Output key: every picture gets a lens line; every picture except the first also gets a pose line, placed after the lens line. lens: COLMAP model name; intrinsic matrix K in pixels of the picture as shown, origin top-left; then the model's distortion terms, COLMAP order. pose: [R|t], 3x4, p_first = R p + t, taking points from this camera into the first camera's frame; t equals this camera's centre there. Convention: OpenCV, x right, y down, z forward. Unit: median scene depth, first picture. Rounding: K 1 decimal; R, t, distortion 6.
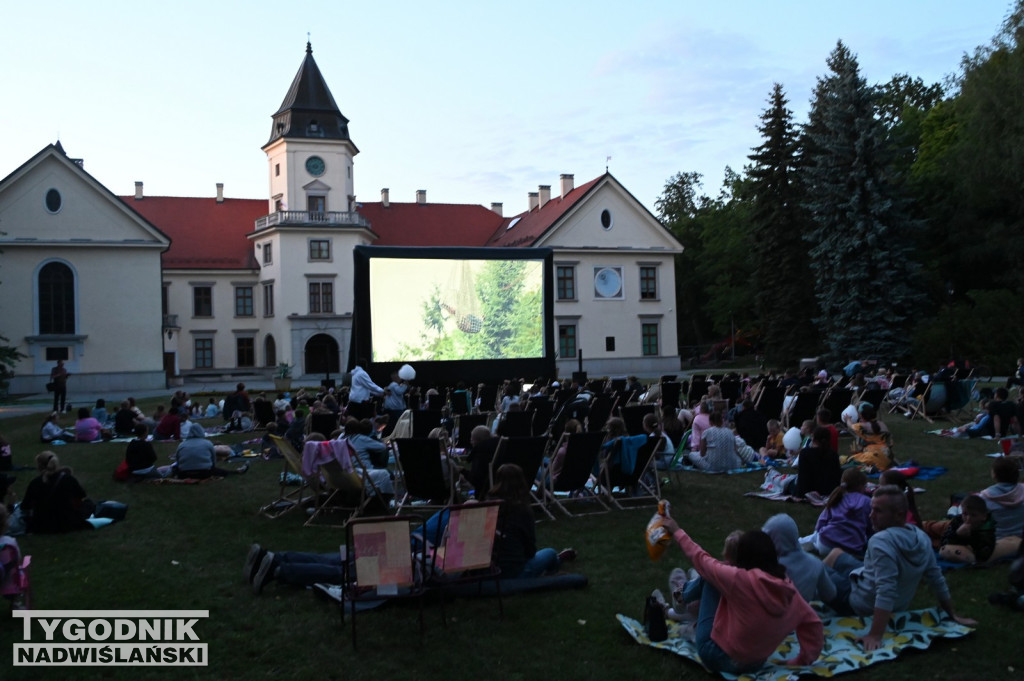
lens RADIAL K [[922.1, 0, 510.0], [0, 922.1, 344.9], [0, 0, 1]] dist [-0.006297, 0.003410]
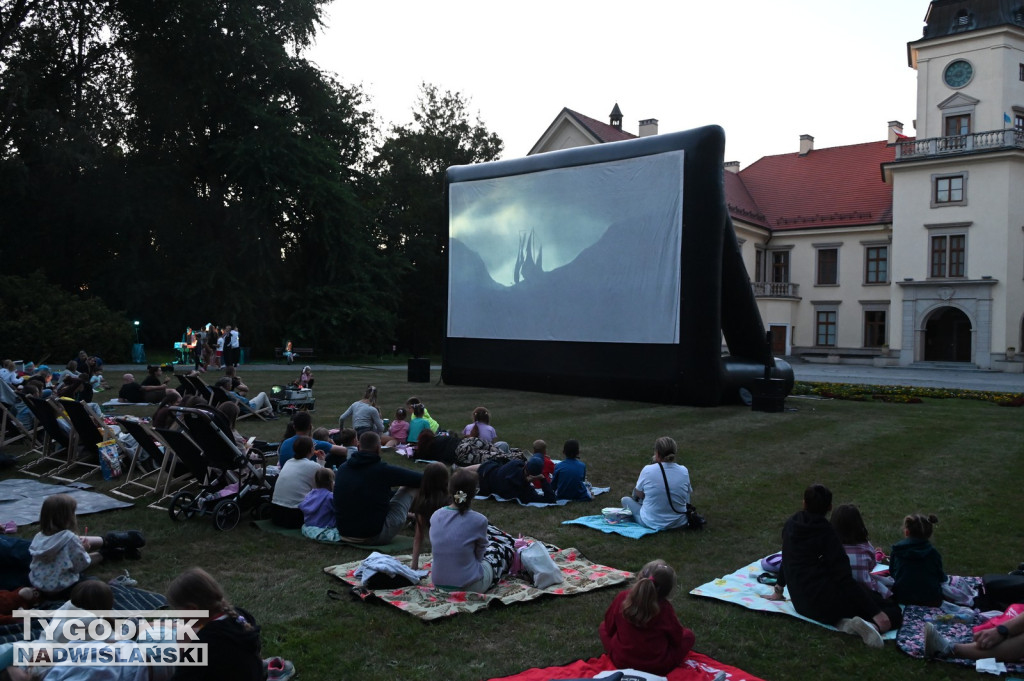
lens RADIAL K [[876.7, 0, 517.4], [0, 876.7, 340.5], [0, 0, 1]] dist [-0.000013, -0.008050]
pose [[0.494727, 0.044202, -0.867924, 0.228085], [-0.025829, 0.999012, 0.036156, -0.001654], [0.868665, 0.004530, 0.495380, 0.373628]]
